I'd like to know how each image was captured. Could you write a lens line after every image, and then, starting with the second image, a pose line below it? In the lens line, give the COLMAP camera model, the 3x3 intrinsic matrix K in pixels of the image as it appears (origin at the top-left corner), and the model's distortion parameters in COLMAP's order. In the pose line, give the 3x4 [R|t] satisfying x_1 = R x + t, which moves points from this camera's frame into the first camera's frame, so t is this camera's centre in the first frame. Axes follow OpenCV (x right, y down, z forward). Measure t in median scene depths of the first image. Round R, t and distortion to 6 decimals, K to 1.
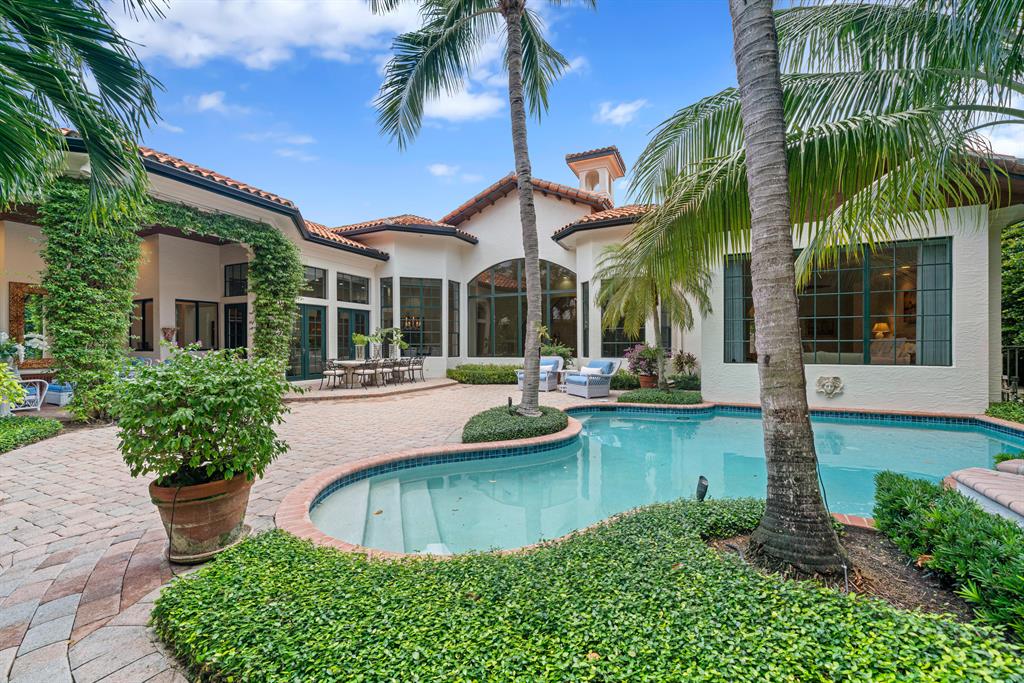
lens RADIAL K [[423.7, 0, 512.0], [0, 423.7, 341.5], [0, 0, 1]] dist [-0.000976, -0.000116]
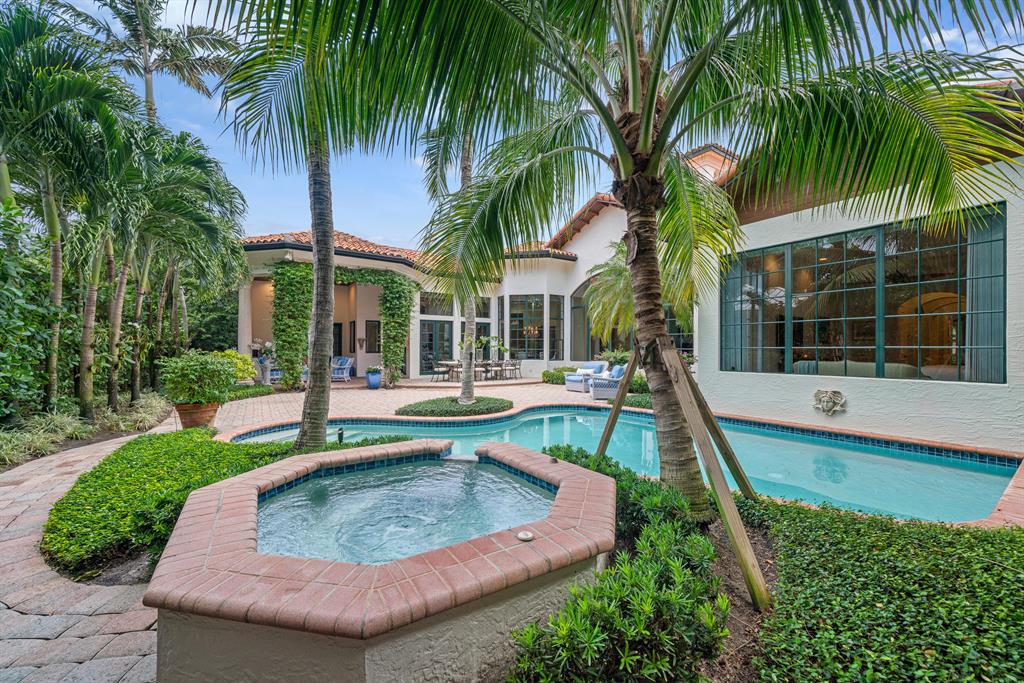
lens RADIAL K [[406.2, 0, 512.0], [0, 406.2, 341.5], [0, 0, 1]] dist [0.000188, 0.000078]
pose [[0.850997, -0.005923, -0.525137, 0.401670], [-0.000923, 0.999918, -0.012774, -0.001664], [0.525170, 0.011355, 0.850922, -0.007494]]
